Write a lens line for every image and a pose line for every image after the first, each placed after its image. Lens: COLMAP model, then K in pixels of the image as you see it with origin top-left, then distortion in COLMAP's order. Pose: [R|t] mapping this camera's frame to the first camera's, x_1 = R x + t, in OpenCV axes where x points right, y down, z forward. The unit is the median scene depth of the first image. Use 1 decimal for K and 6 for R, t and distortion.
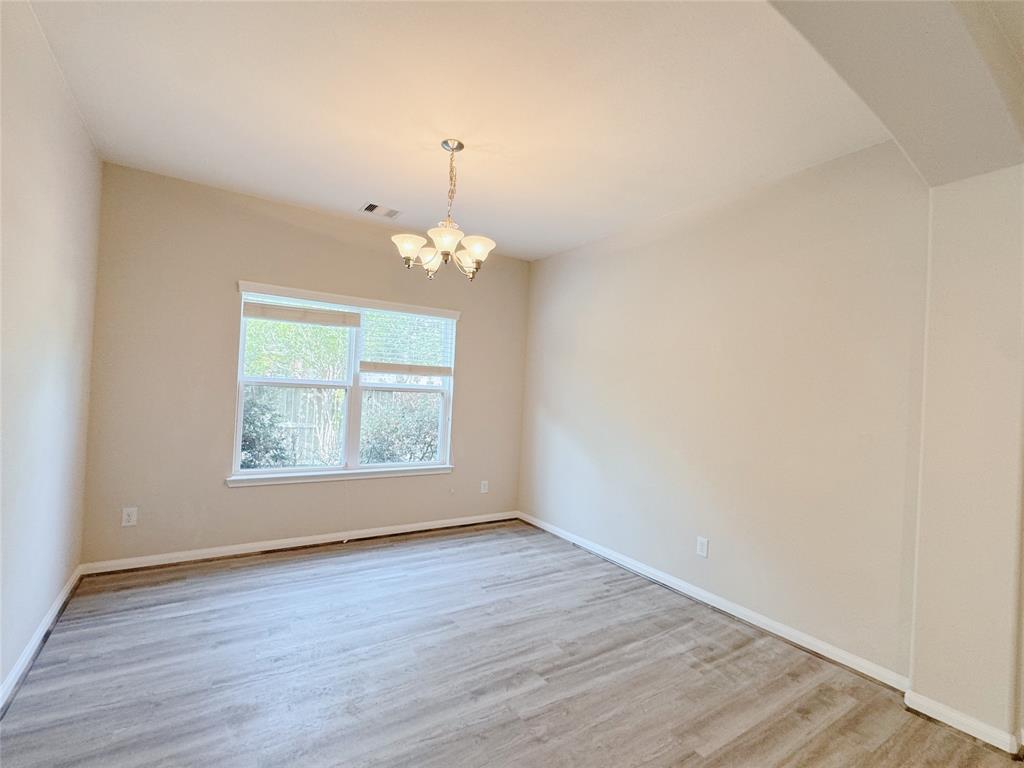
lens RADIAL K [[470.4, 0, 506.1], [0, 470.4, 389.9], [0, 0, 1]] dist [-0.002017, 0.000175]
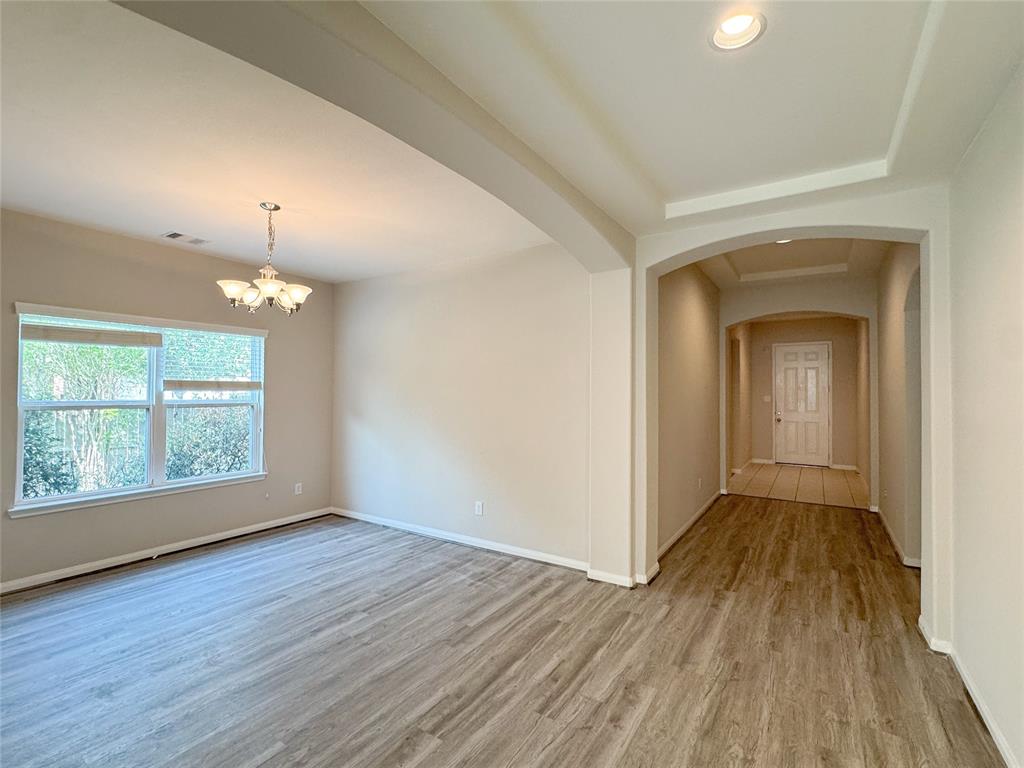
lens RADIAL K [[470.4, 0, 516.3], [0, 470.4, 385.4], [0, 0, 1]] dist [-0.002017, 0.000175]
pose [[0.906895, -0.035837, 0.419830, -0.060226], [0.037996, 0.999273, 0.003223, -0.033503], [-0.419640, 0.013029, 0.907597, -0.358486]]
